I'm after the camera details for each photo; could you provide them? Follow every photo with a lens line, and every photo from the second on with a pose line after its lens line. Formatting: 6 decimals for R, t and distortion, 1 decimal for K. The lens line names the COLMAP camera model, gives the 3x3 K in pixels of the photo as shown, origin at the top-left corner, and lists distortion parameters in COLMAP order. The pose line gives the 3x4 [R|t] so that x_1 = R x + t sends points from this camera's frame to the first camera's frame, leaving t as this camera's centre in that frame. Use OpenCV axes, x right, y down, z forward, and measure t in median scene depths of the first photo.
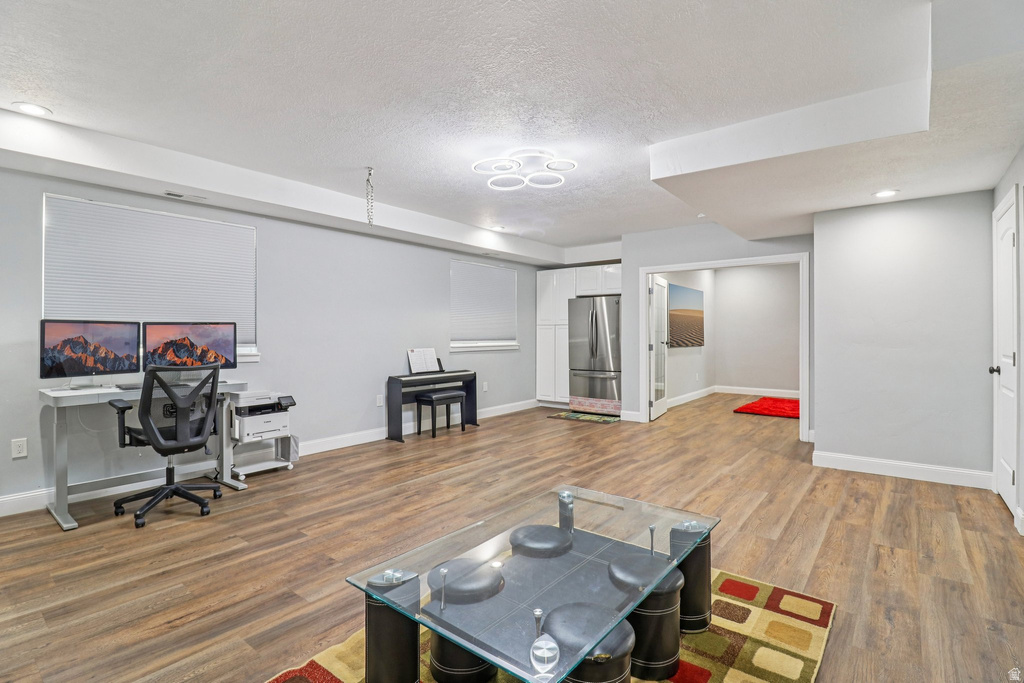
lens RADIAL K [[471.5, 0, 504.1], [0, 471.5, 336.5], [0, 0, 1]] dist [0.001788, -0.010537]
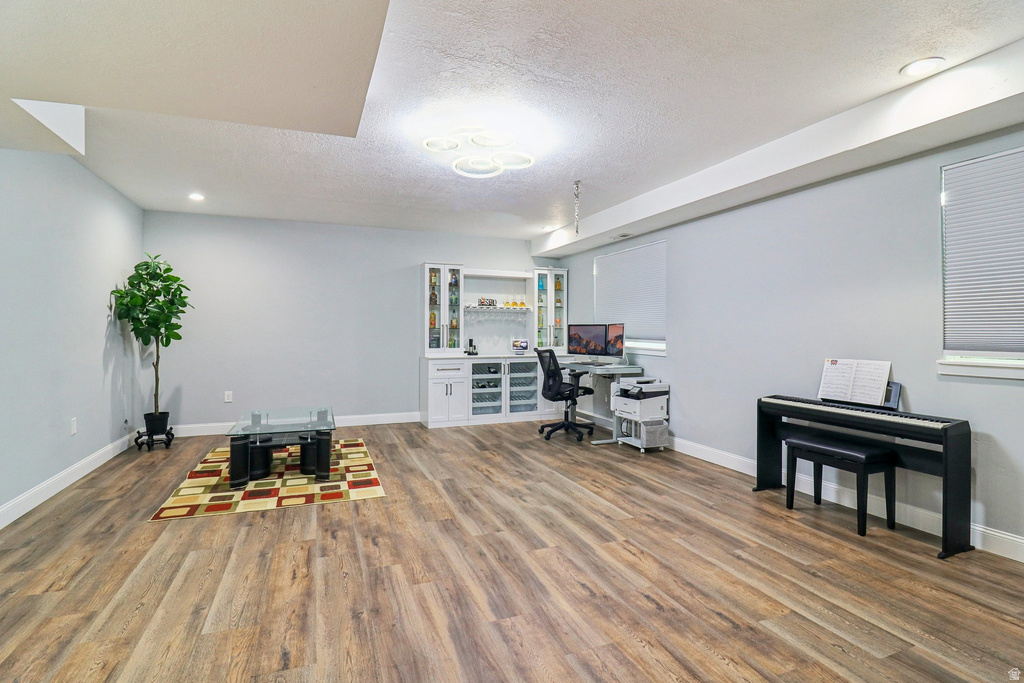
lens RADIAL K [[494.8, 0, 520.6], [0, 494.8, 329.1], [0, 0, 1]] dist [0.001527, -0.012889]
pose [[-0.458658, -0.002708, -0.888609, 0.854549], [-0.007948, 0.999968, 0.001055, -0.013124], [0.888577, 0.007547, -0.458665, 1.510950]]
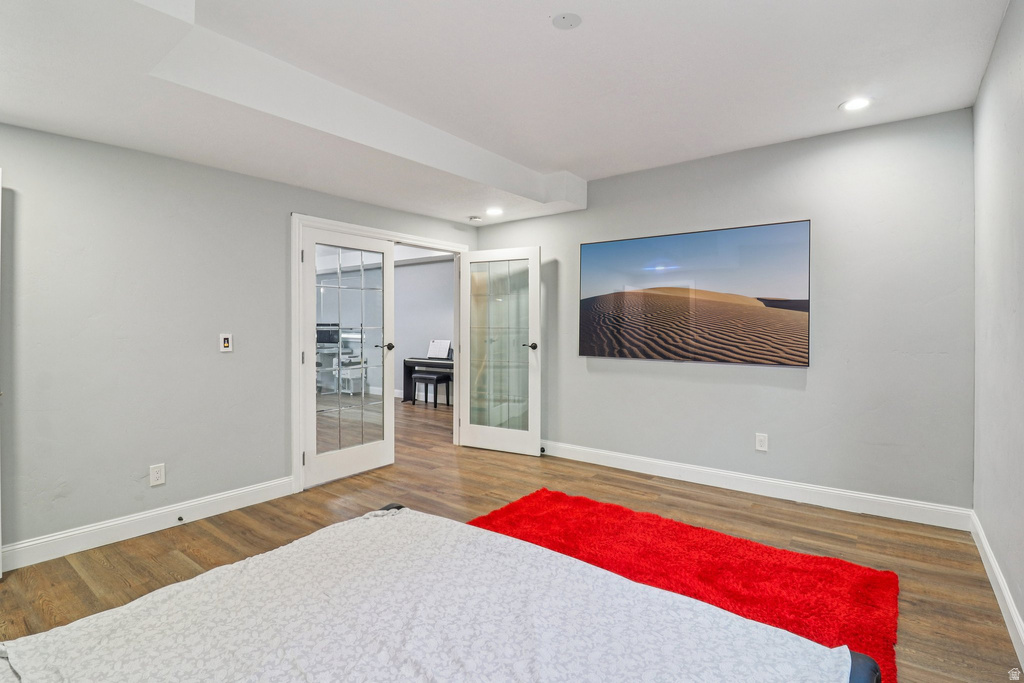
lens RADIAL K [[494.8, 0, 520.6], [0, 494.8, 329.1], [0, 0, 1]] dist [0.001527, -0.012889]
pose [[0.052054, 0.008023, -0.998612, 1.988962], [-0.005071, 0.999957, 0.007770, -0.027924], [0.998631, 0.004660, 0.052092, 1.898811]]
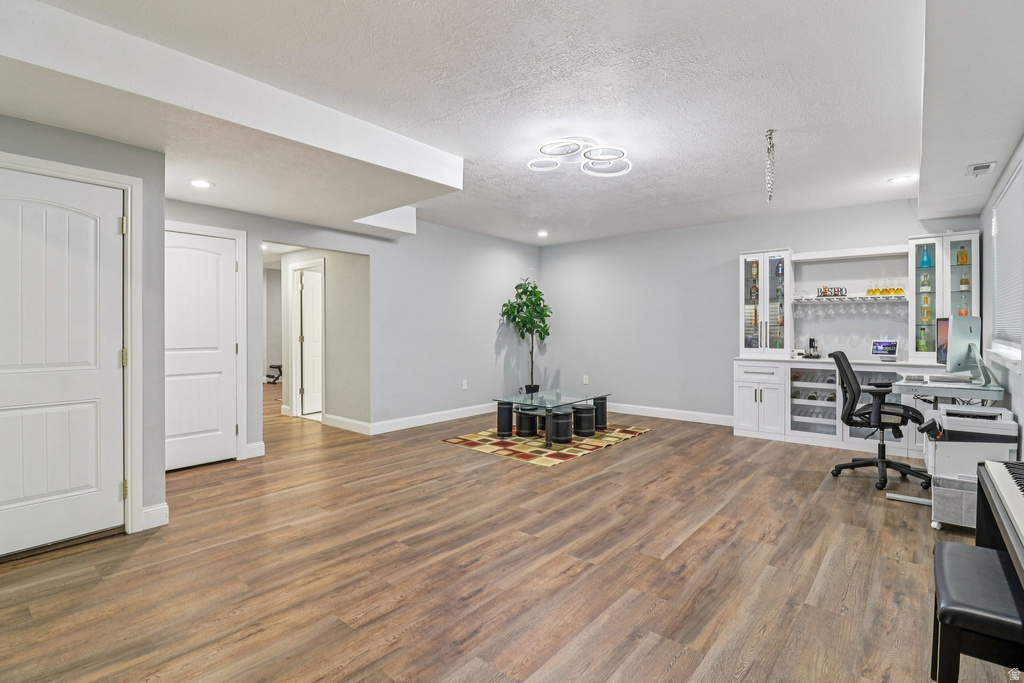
lens RADIAL K [[494.8, 0, 520.6], [0, 494.8, 329.1], [0, 0, 1]] dist [0.001527, -0.012889]
pose [[-0.999923, 0.002442, -0.012129, 0.178224], [0.002364, 0.999976, 0.006445, -0.013079], [0.012144, 0.006416, -0.999906, 2.000257]]
